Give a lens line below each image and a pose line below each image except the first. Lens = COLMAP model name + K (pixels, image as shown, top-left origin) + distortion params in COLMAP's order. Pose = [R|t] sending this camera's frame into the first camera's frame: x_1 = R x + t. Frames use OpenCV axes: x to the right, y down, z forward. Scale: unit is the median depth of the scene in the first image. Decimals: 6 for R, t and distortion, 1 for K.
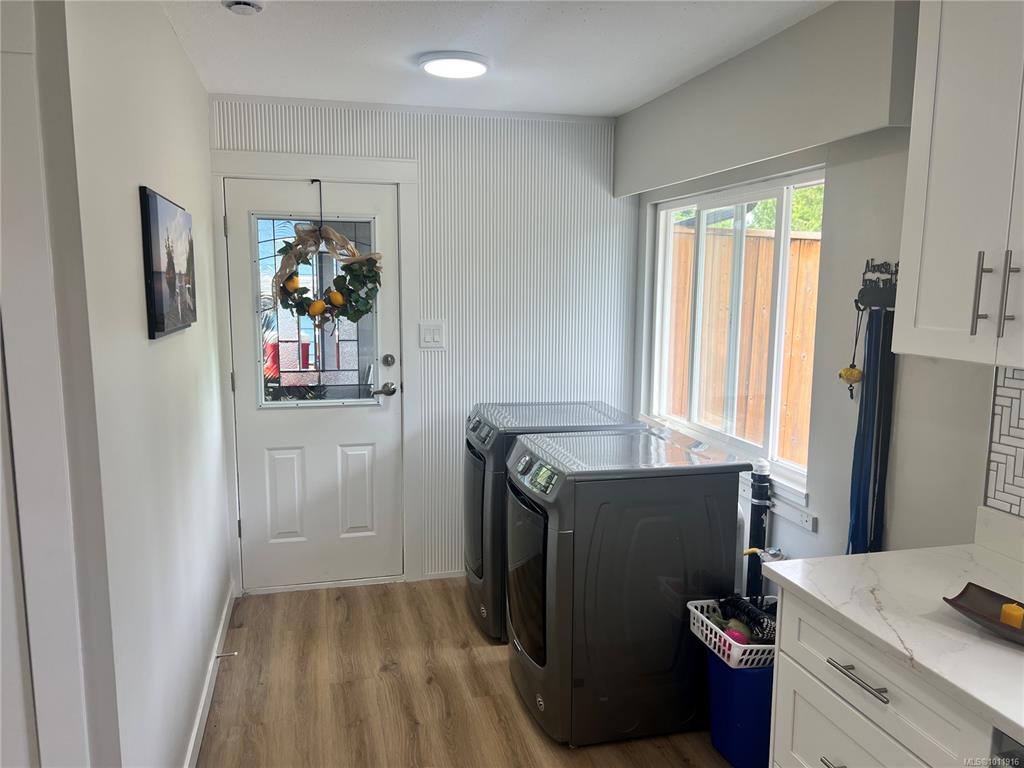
lens RADIAL K [[771.2, 0, 509.4], [0, 771.2, 391.4], [0, 0, 1]] dist [0.075073, -0.131647]
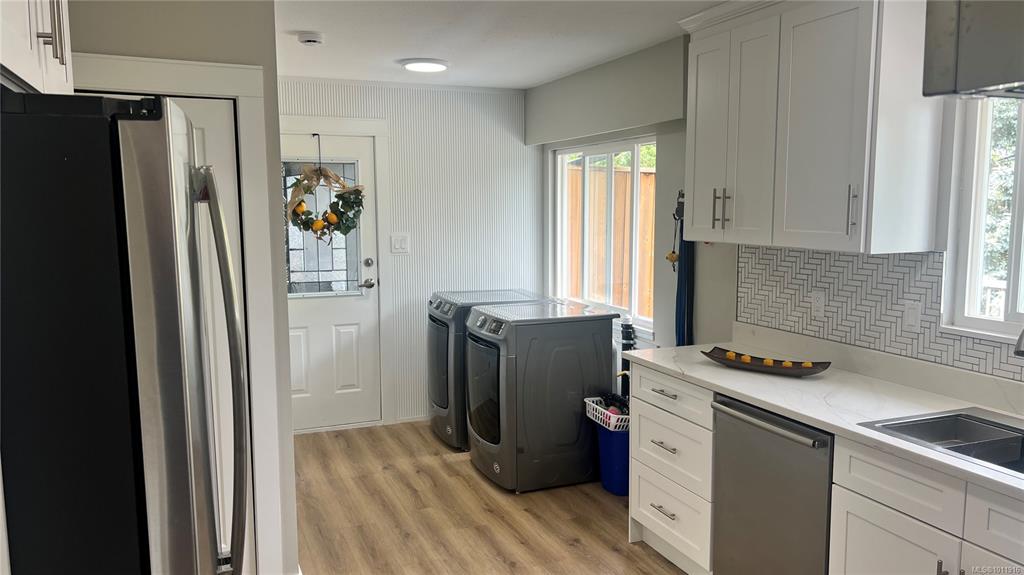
lens RADIAL K [[770.4, 0, 512.0], [0, 770.4, 287.5], [0, 0, 1]] dist [0.089009, -0.190629]
pose [[0.990187, -0.026633, 0.137190, -0.103969], [0.031015, 0.999072, -0.029897, 0.059922], [-0.136266, 0.033859, 0.990094, -0.447553]]
